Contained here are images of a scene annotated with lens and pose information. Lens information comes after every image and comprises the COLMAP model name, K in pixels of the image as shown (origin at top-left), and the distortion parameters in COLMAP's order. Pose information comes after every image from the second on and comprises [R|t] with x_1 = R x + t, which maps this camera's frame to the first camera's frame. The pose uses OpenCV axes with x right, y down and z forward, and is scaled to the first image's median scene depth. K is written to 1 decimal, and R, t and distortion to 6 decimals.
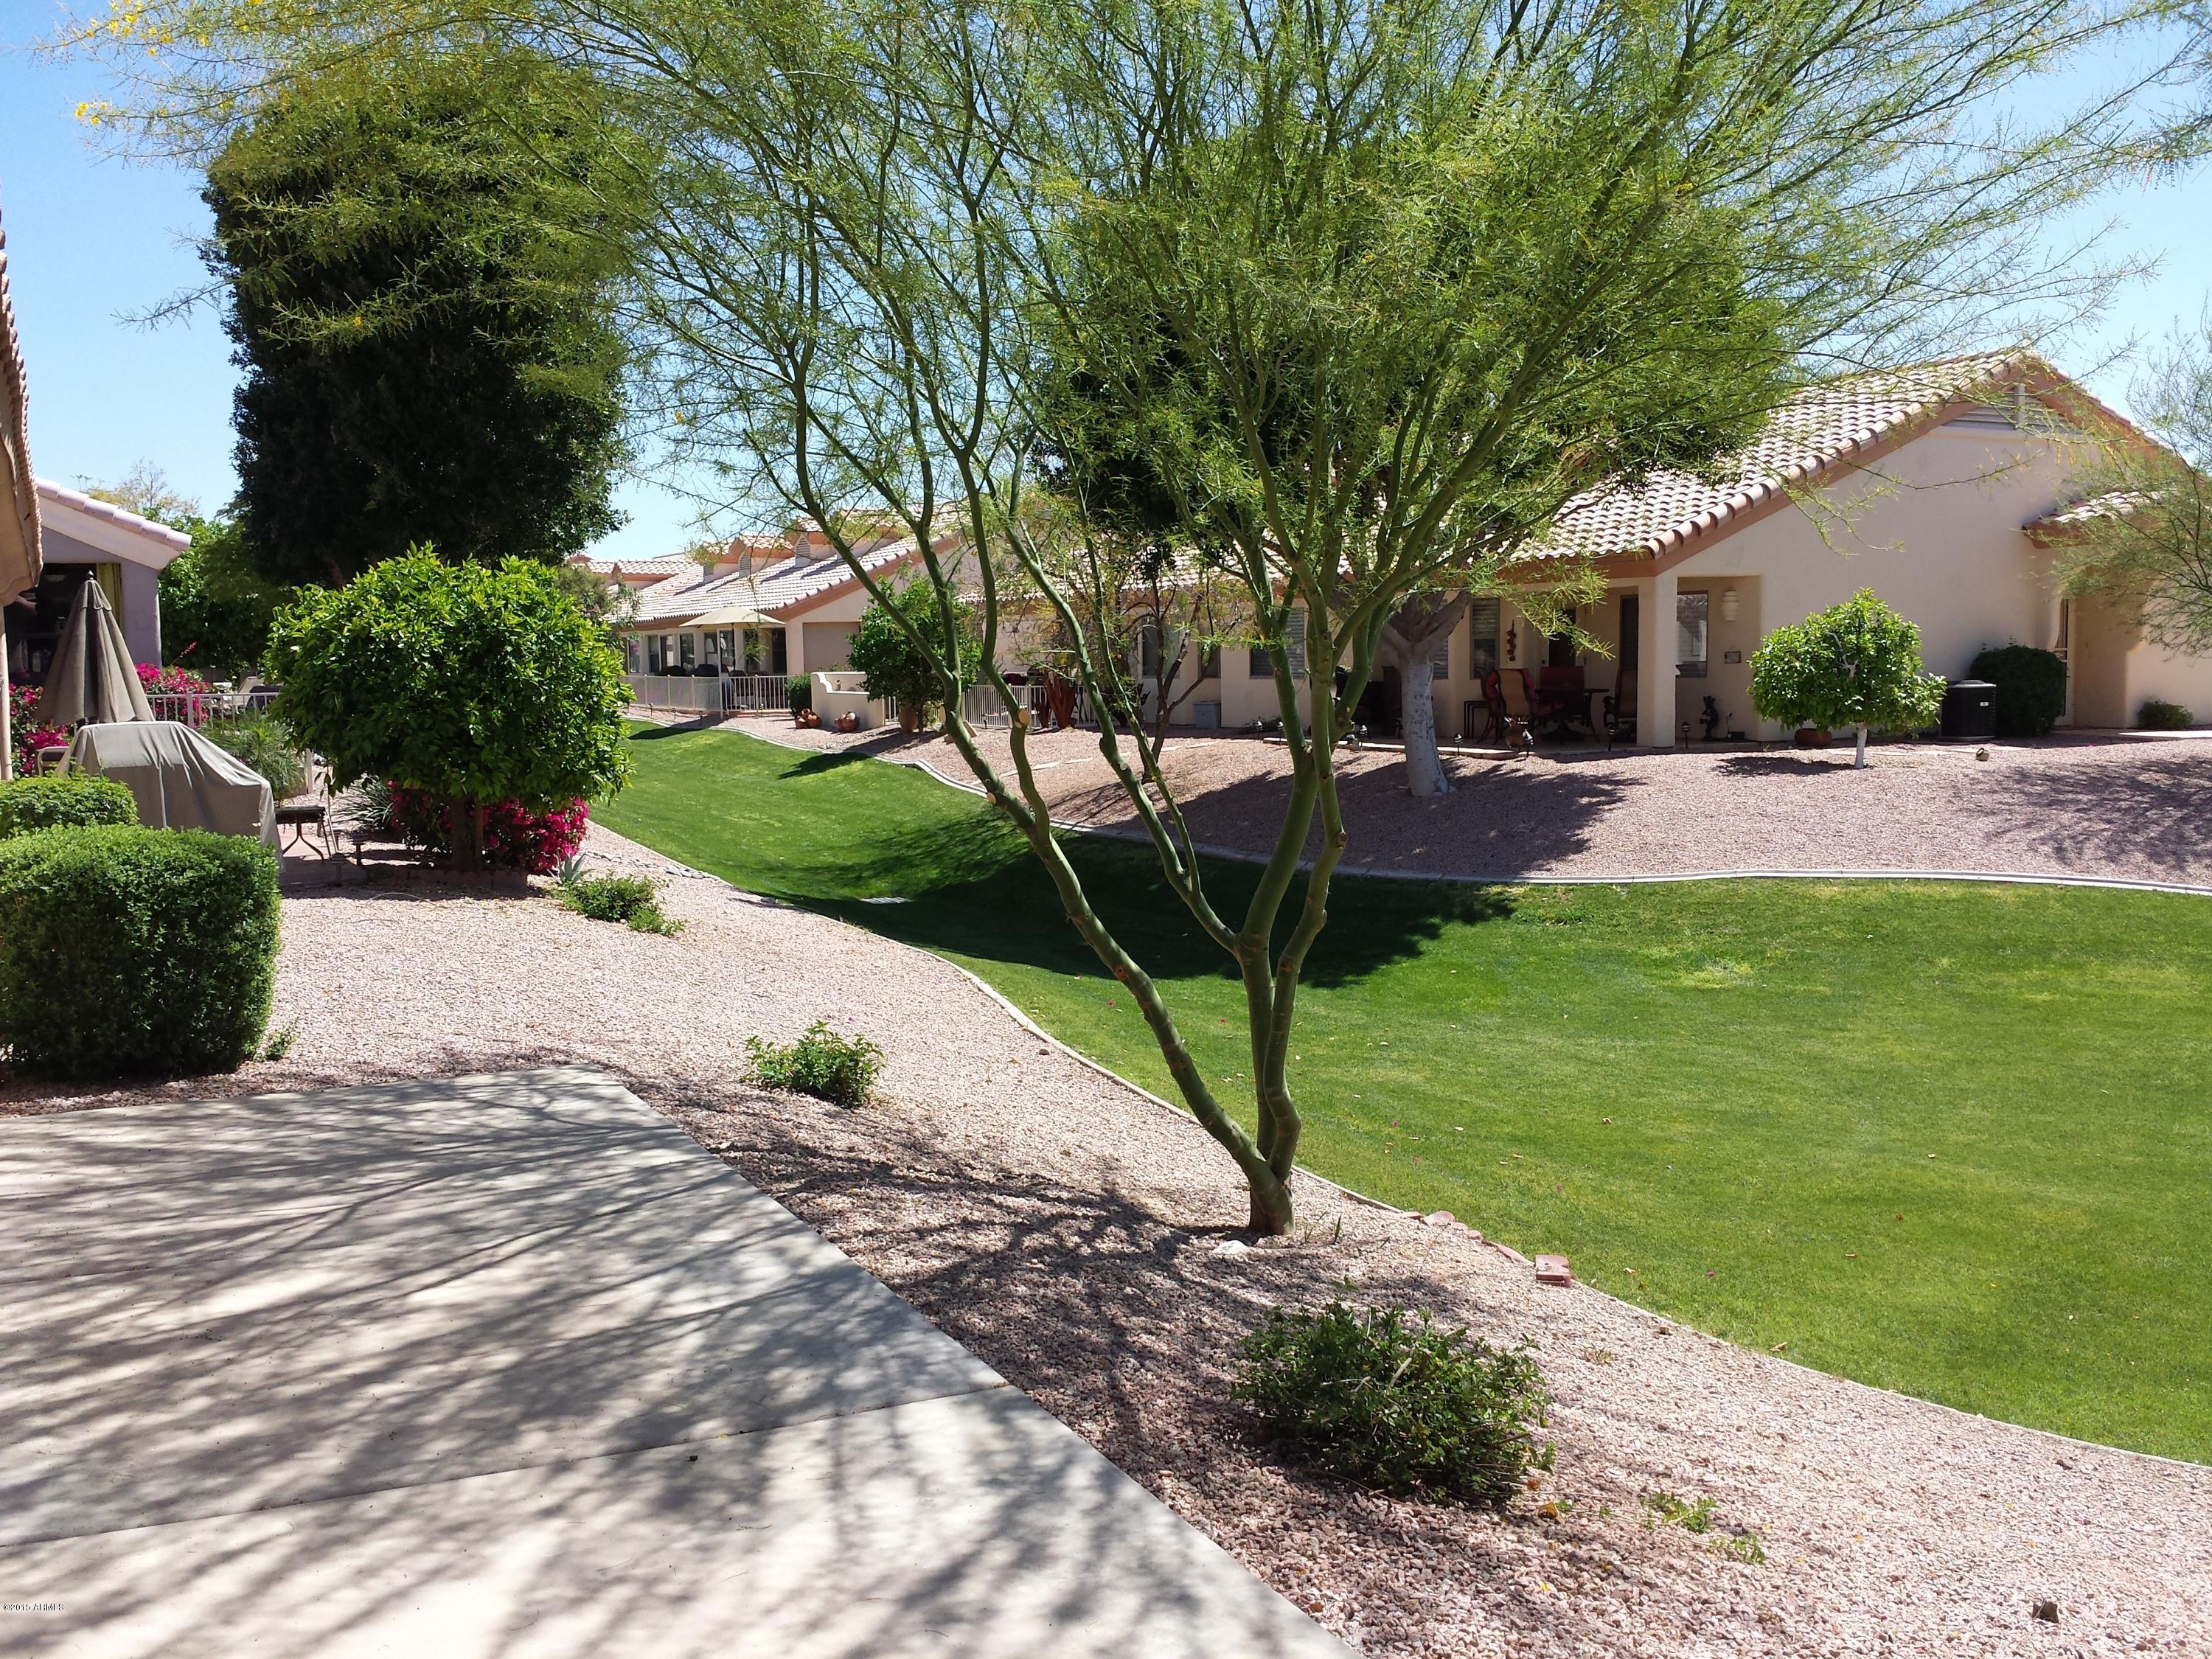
lens RADIAL K [[2044.8, 0, 1119.3], [0, 2044.8, 830.8], [0, 0, 1]] dist [0.145376, -0.350019]
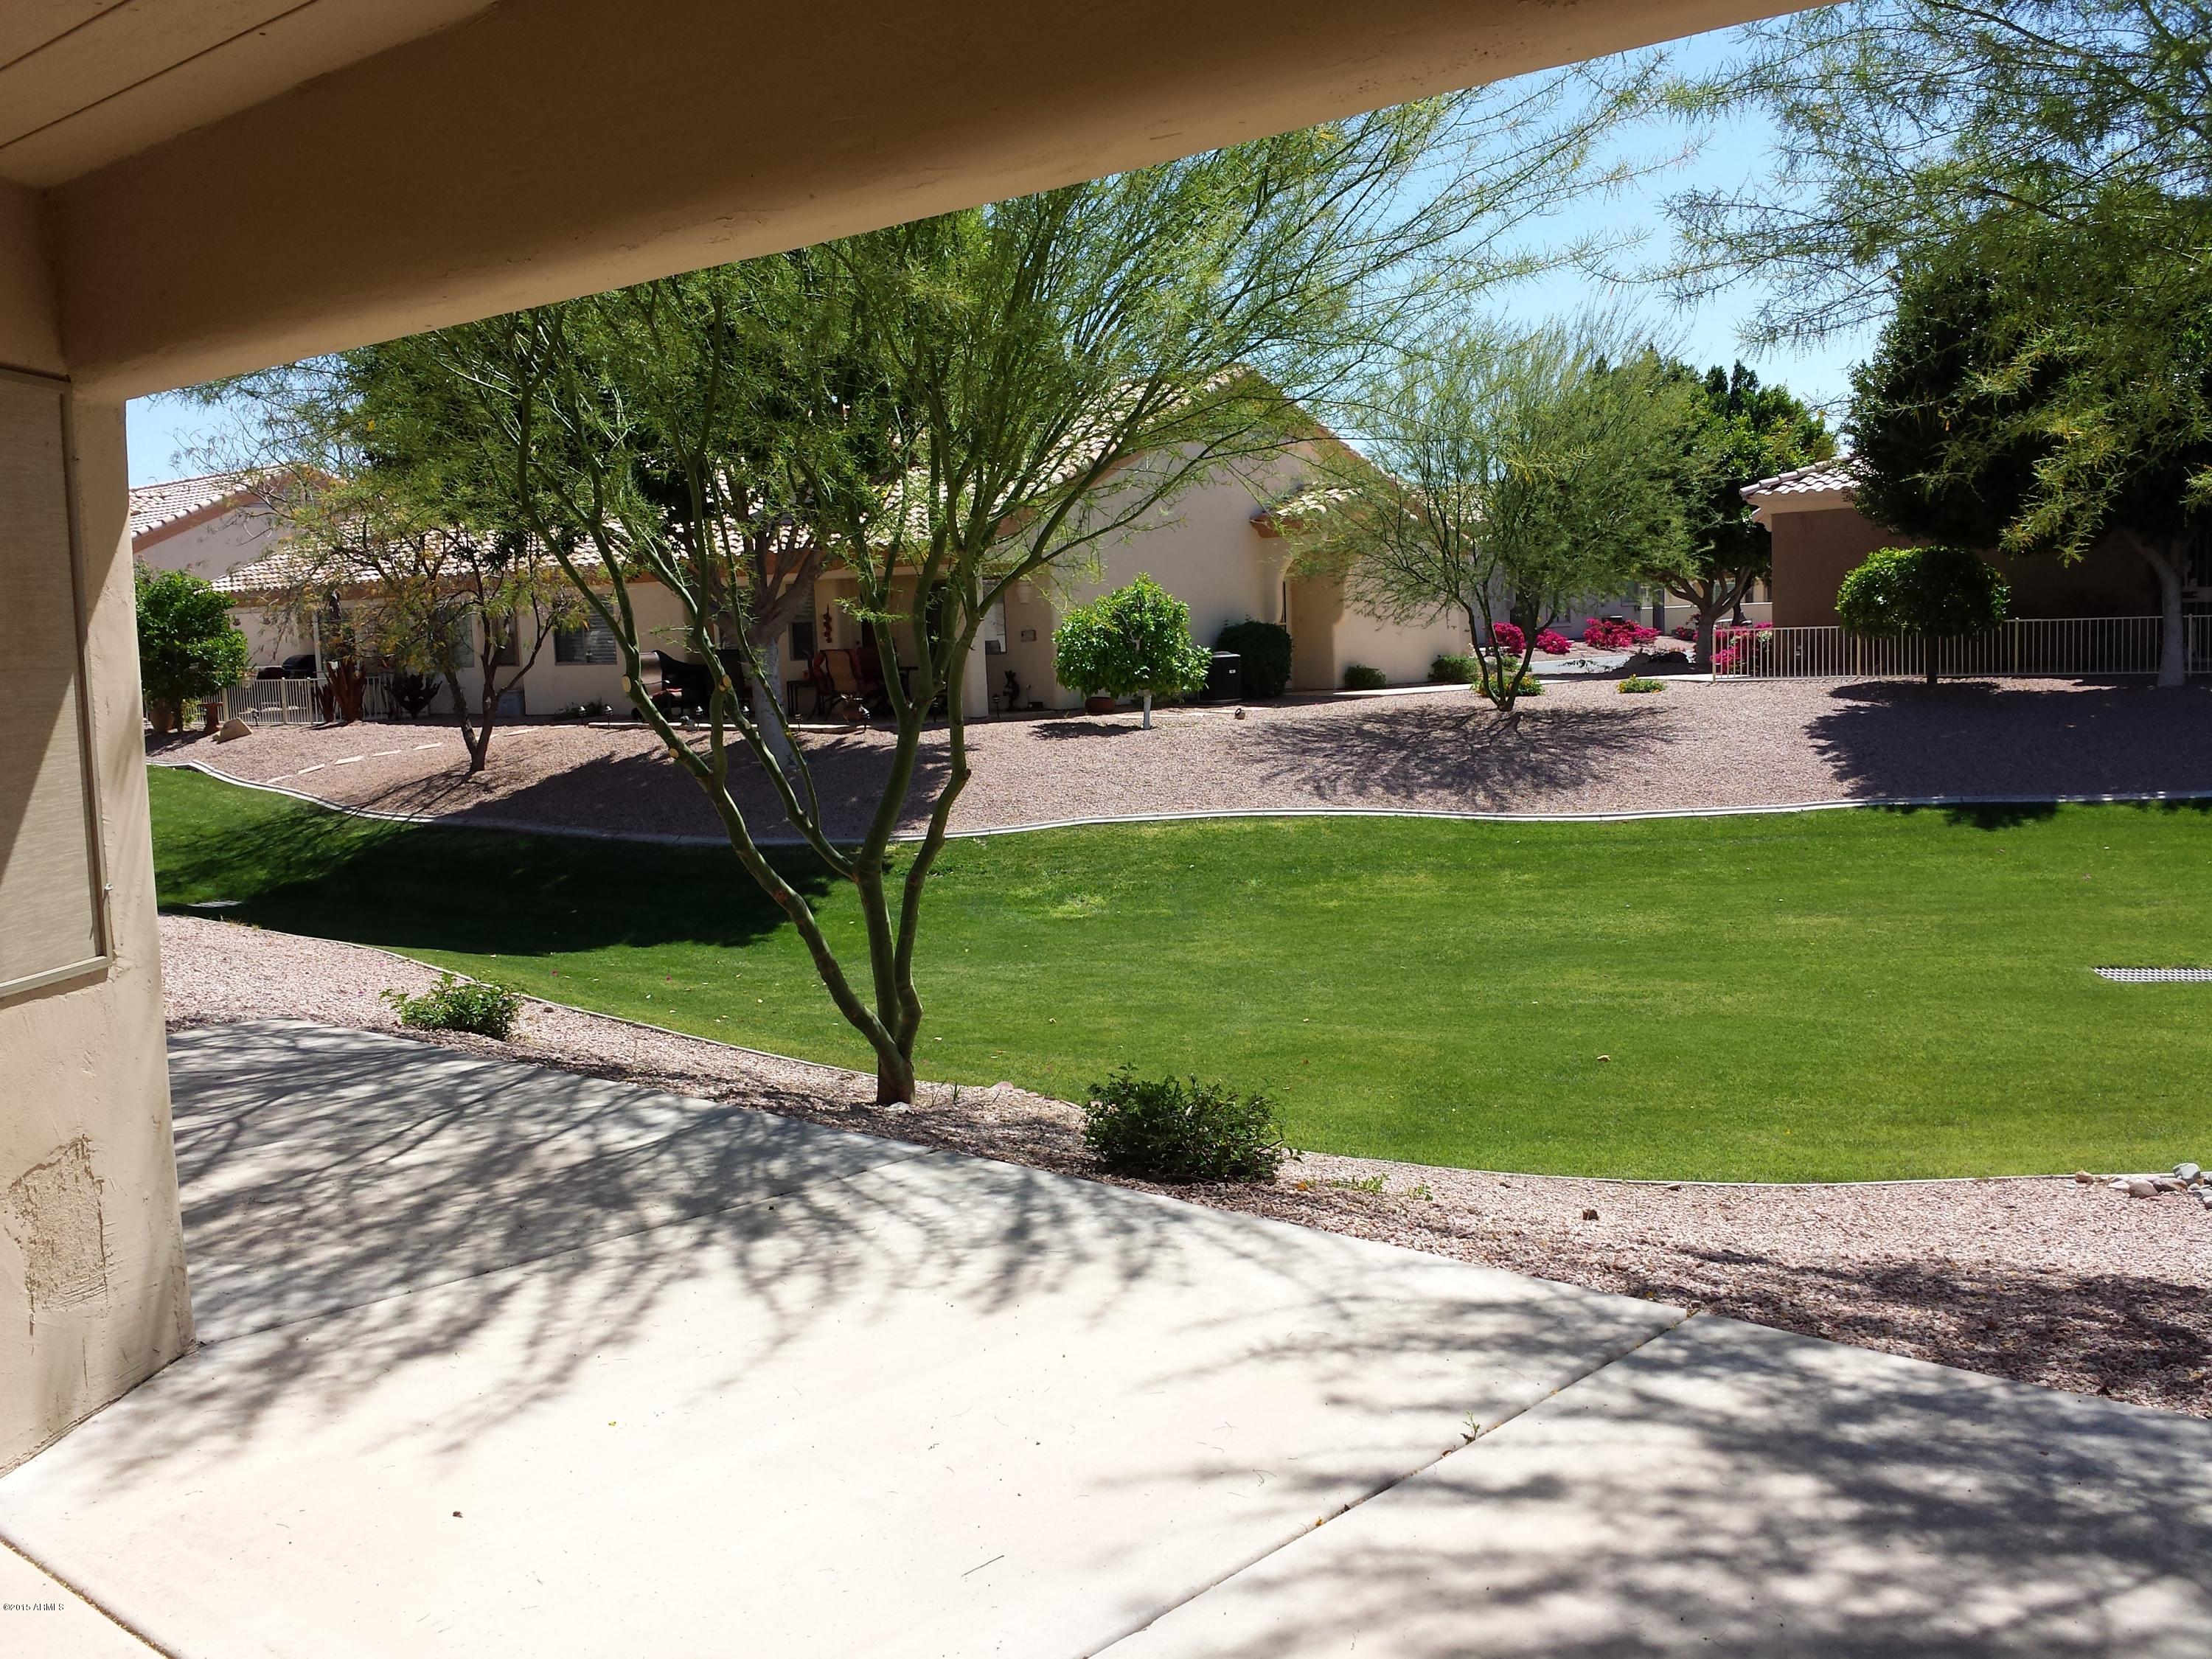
lens RADIAL K [[2044.8, 0, 1119.3], [0, 2044.8, 830.8], [0, 0, 1]] dist [0.145376, -0.350019]
pose [[0.929835, -0.056420, 0.363626, -0.079331], [0.054130, 0.998398, 0.016494, 0.007088], [-0.363974, 0.004347, 0.931399, -0.060476]]
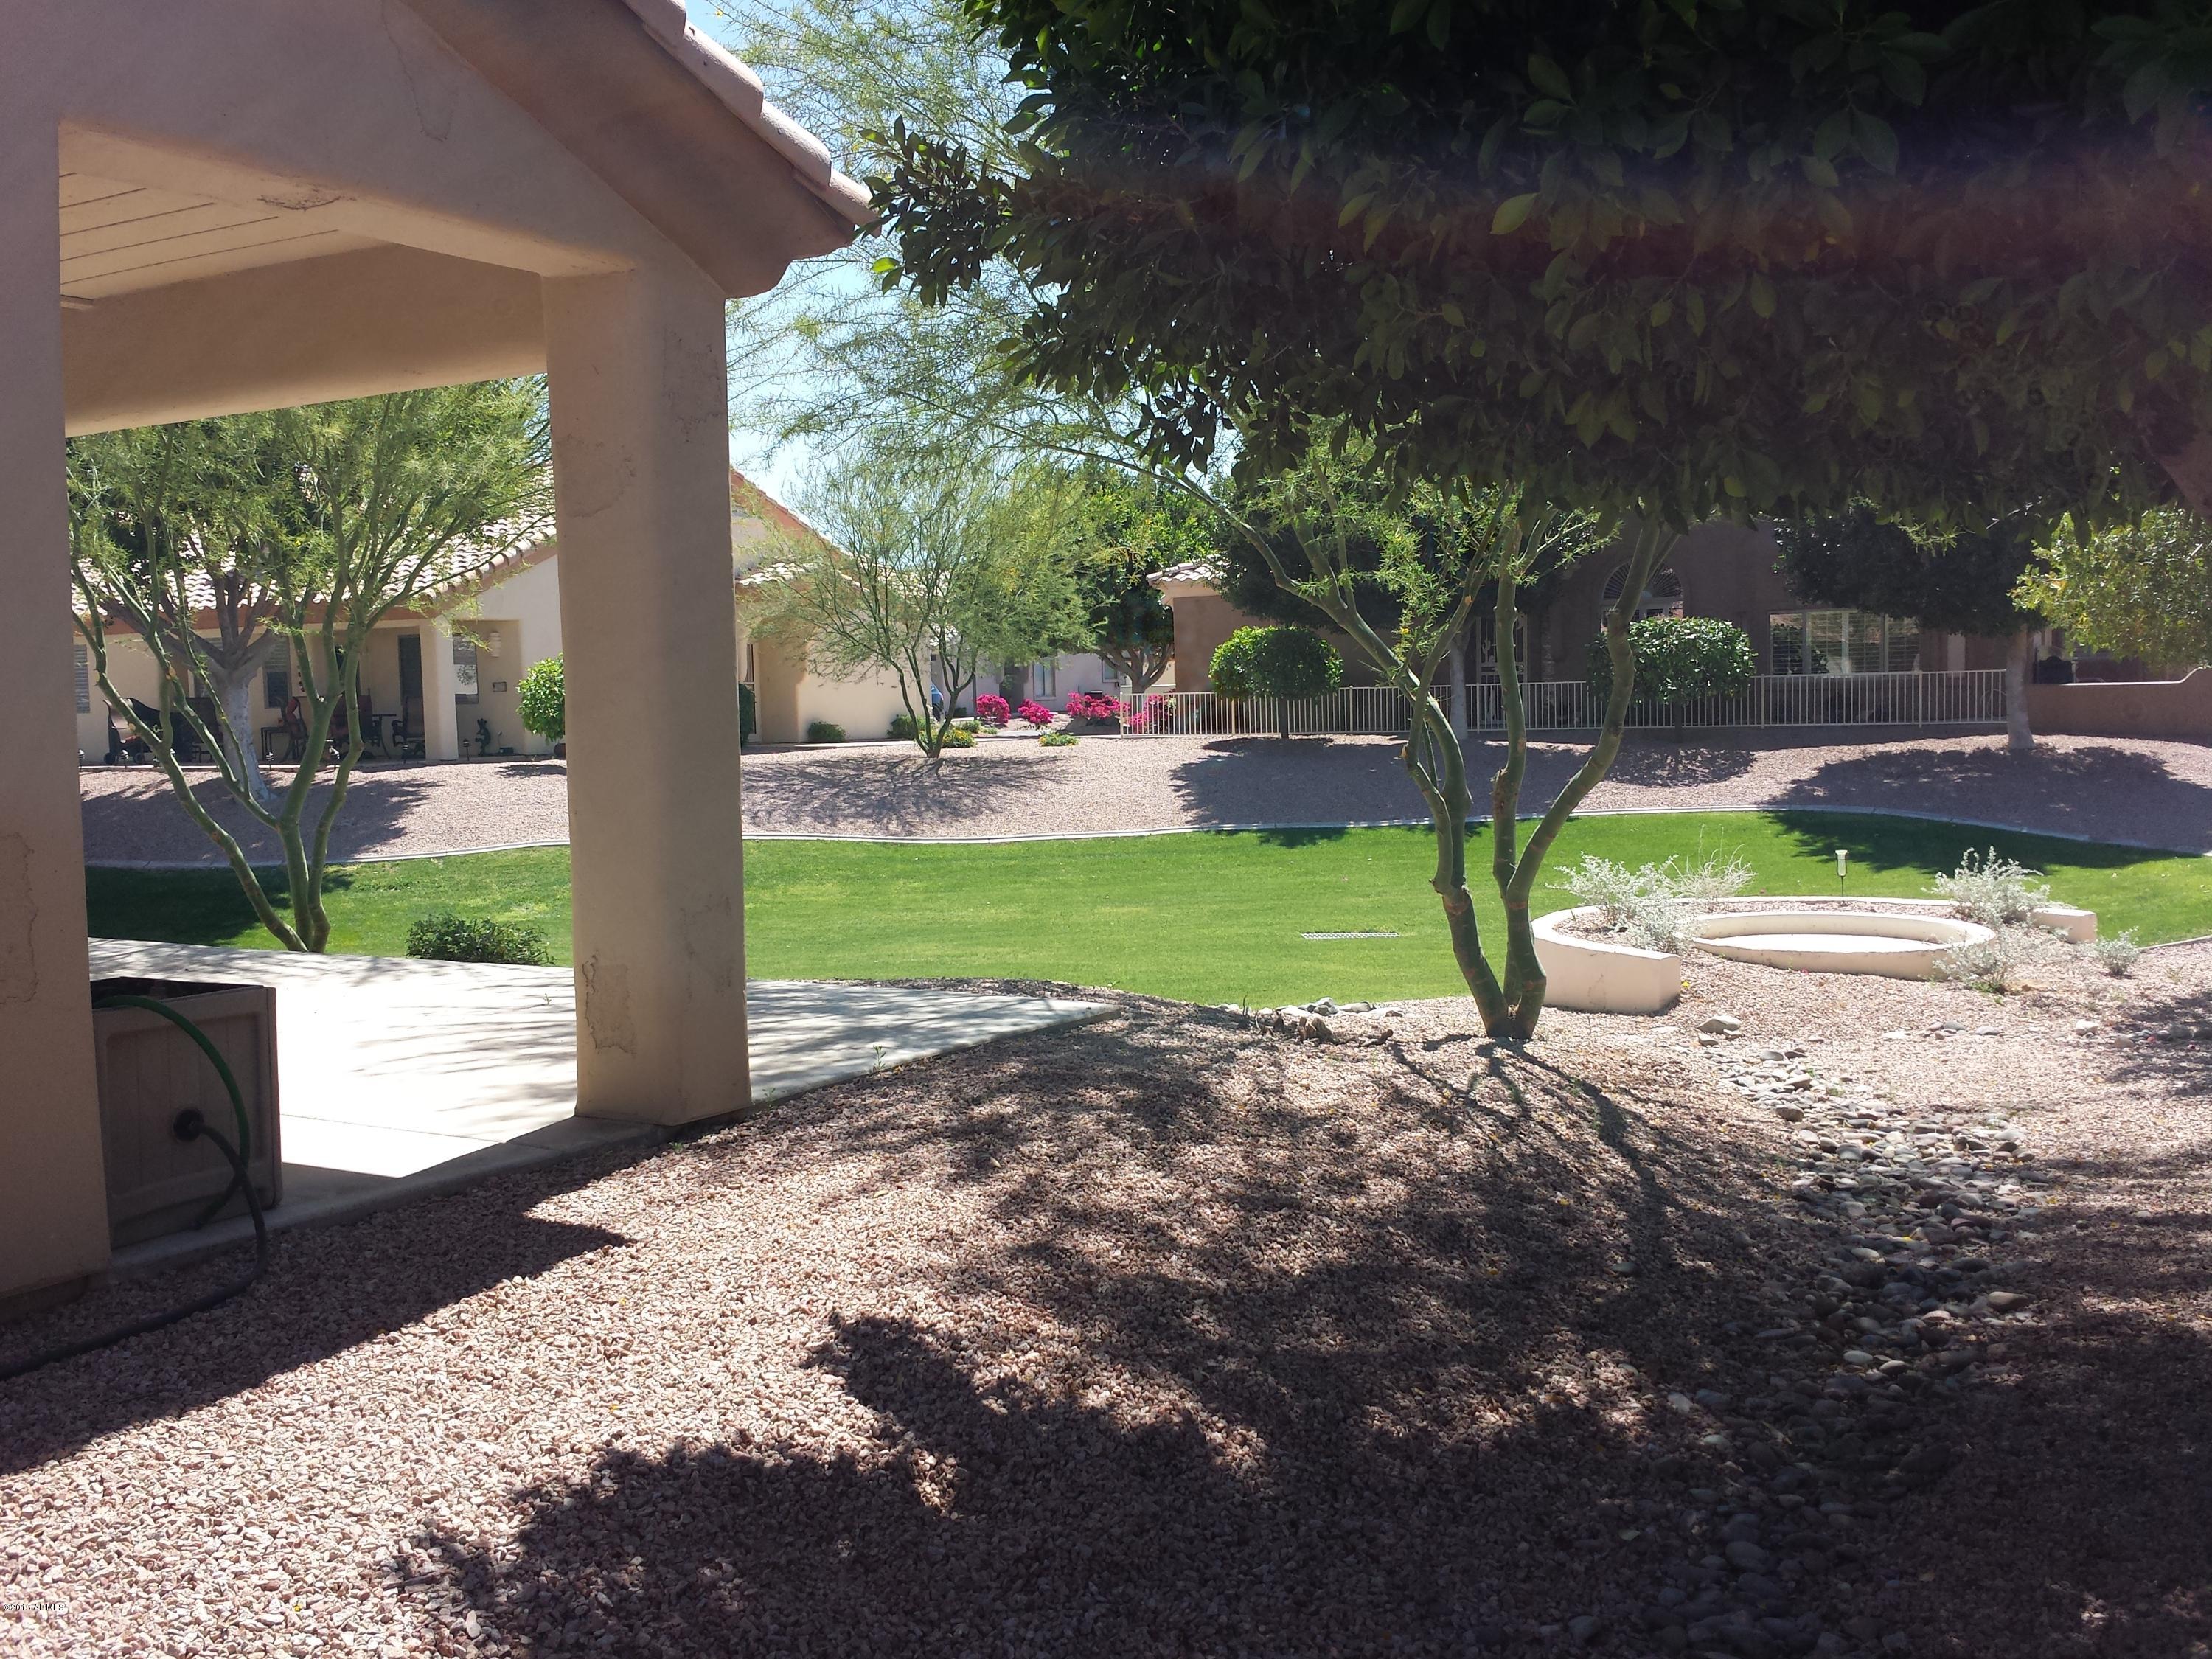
lens RADIAL K [[2044.8, 0, 1119.3], [0, 2044.8, 830.8], [0, 0, 1]] dist [0.145376, -0.350019]
pose [[0.825835, -0.044876, 0.562124, -0.106314], [0.060545, 0.998122, -0.009266, 0.040056], [-0.560653, 0.041686, 0.827001, -0.244929]]
